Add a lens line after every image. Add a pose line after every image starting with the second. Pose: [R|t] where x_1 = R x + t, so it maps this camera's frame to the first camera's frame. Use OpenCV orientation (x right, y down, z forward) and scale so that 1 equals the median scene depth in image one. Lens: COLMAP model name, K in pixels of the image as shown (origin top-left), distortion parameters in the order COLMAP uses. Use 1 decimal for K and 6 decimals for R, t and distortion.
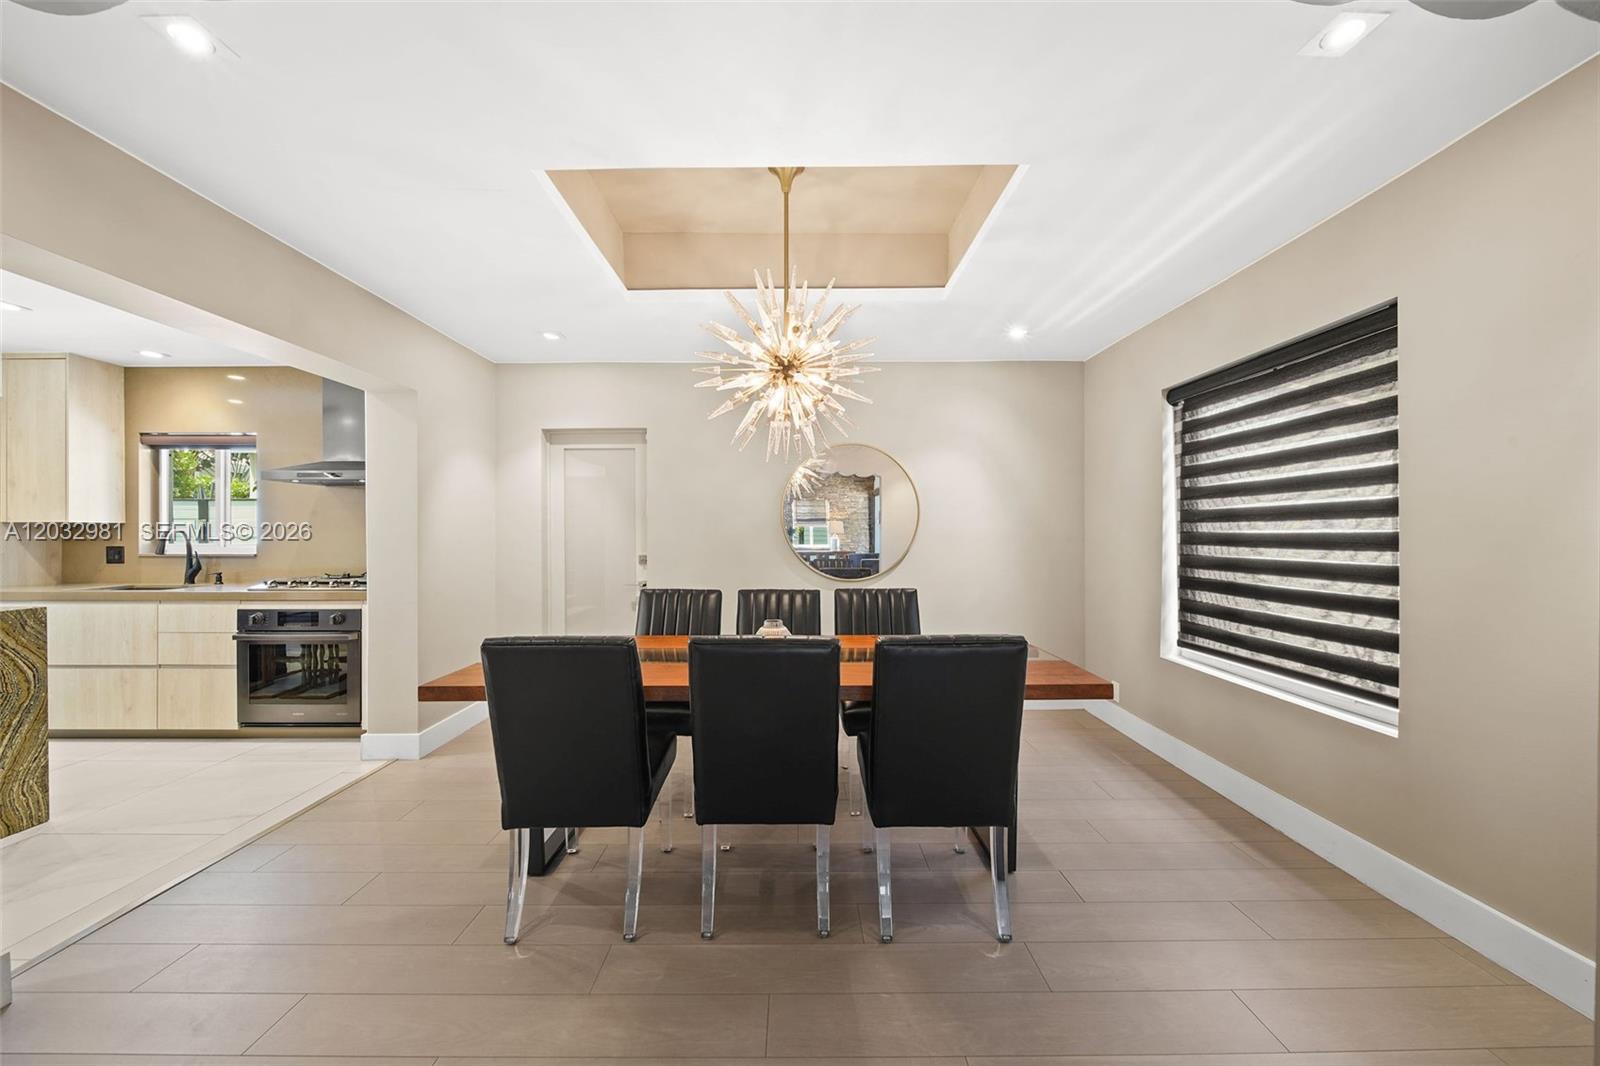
lens RADIAL K [[573.8, 0, 797.1], [0, 573.8, 529.2], [0, 0, 1]] dist [0.000280, -0.000197]
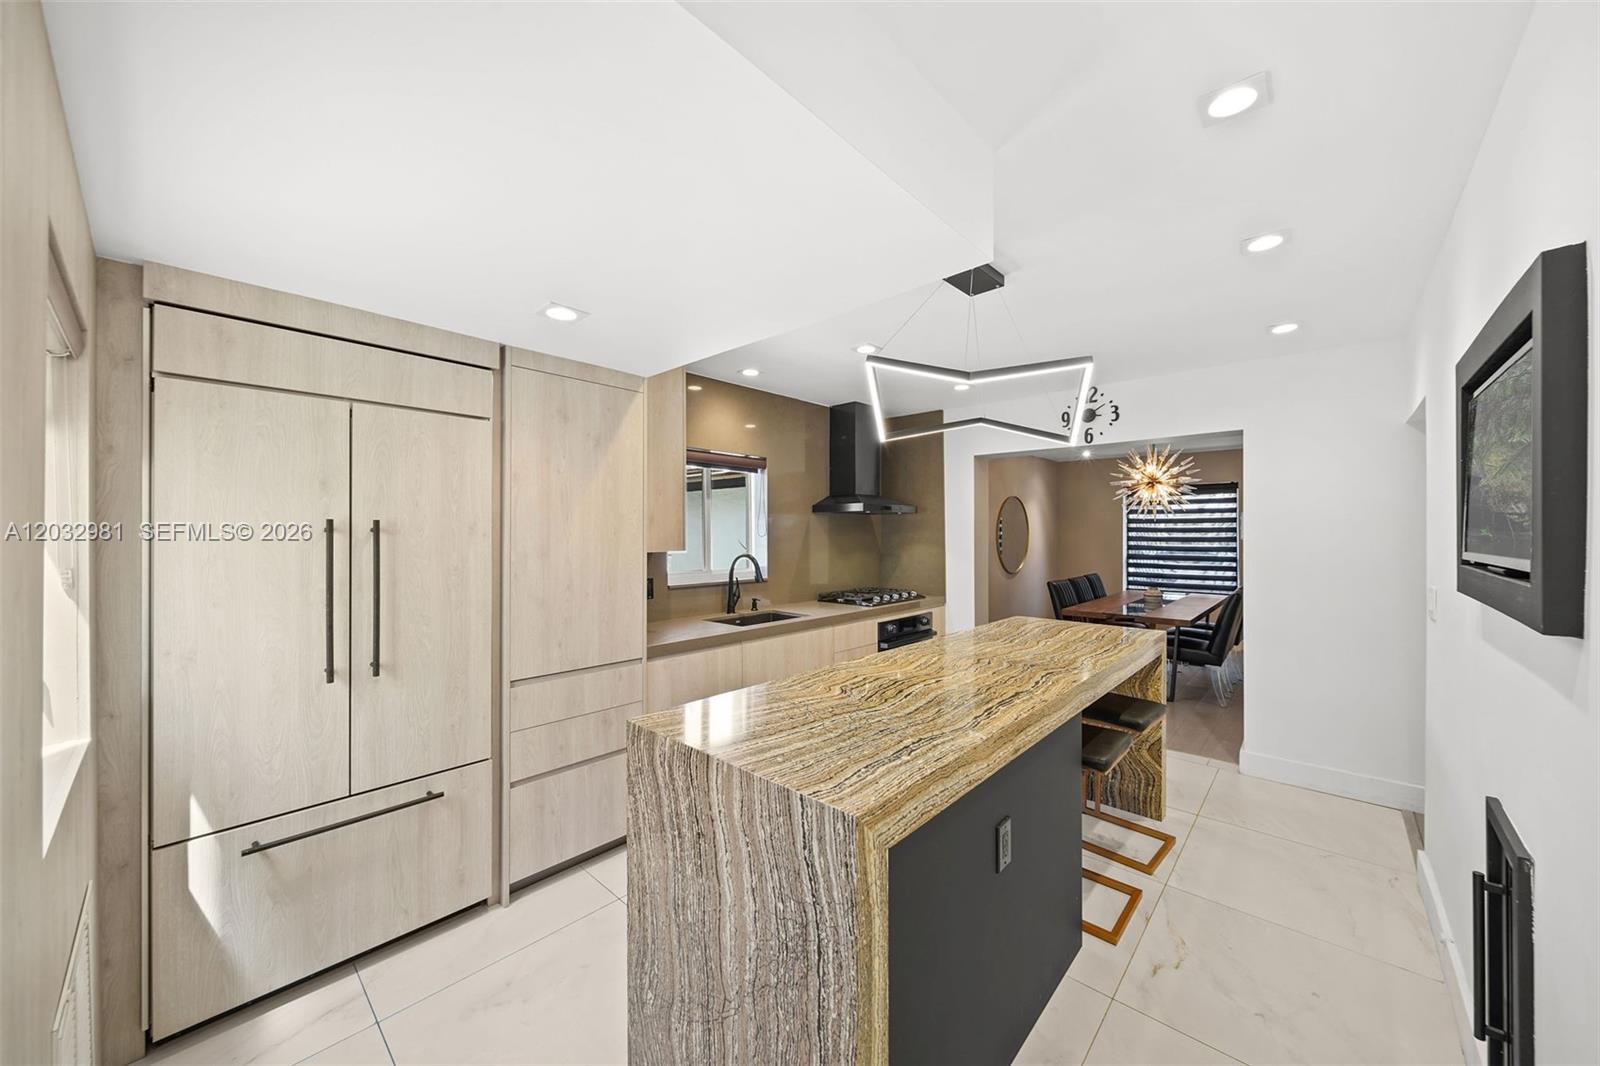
lens RADIAL K [[573.8, 0, 797.1], [0, 573.8, 529.2], [0, 0, 1]] dist [0.000280, -0.000197]
pose [[0.683272, 0.007312, 0.730127, -1.670539], [-0.000520, 0.999954, -0.009528, -0.033003], [-0.730164, 0.006130, 0.683245, 0.277540]]
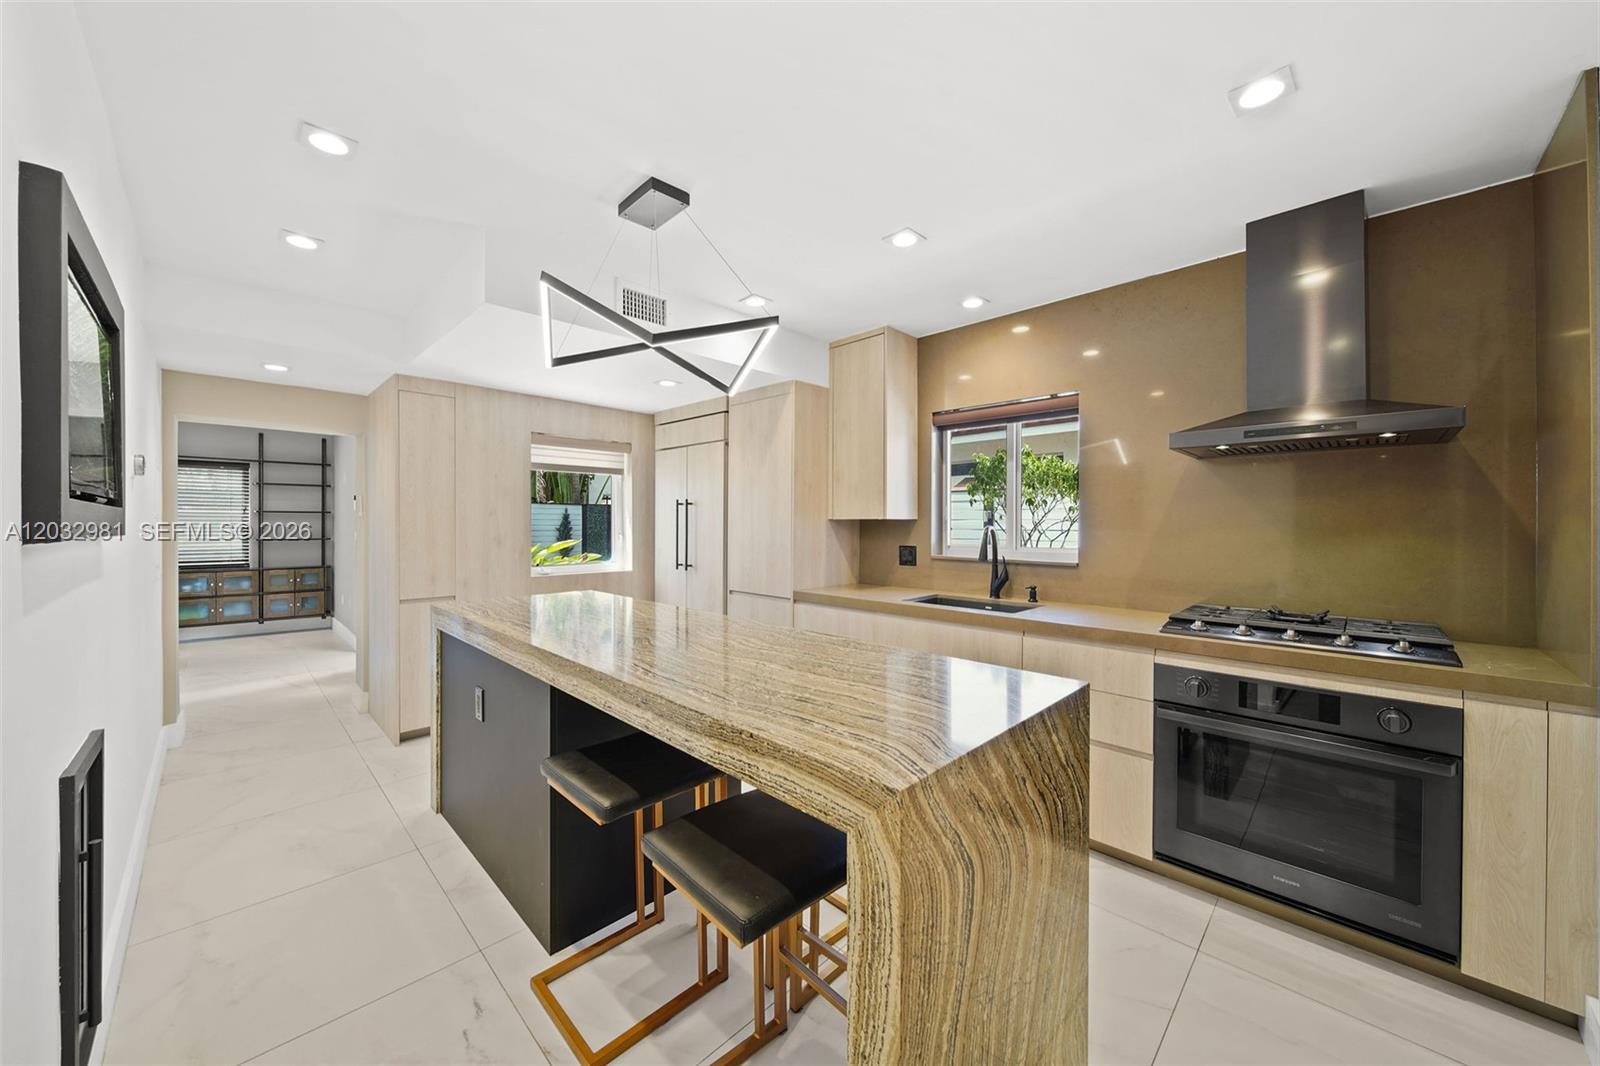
lens RADIAL K [[573.8, 0, 797.1], [0, 573.8, 529.2], [0, 0, 1]] dist [0.000280, -0.000197]
pose [[0.708218, 0.012924, -0.705876, -0.702652], [-0.006377, 0.999909, 0.011908, -0.004845], [0.705965, -0.003932, 0.708235, 0.265566]]
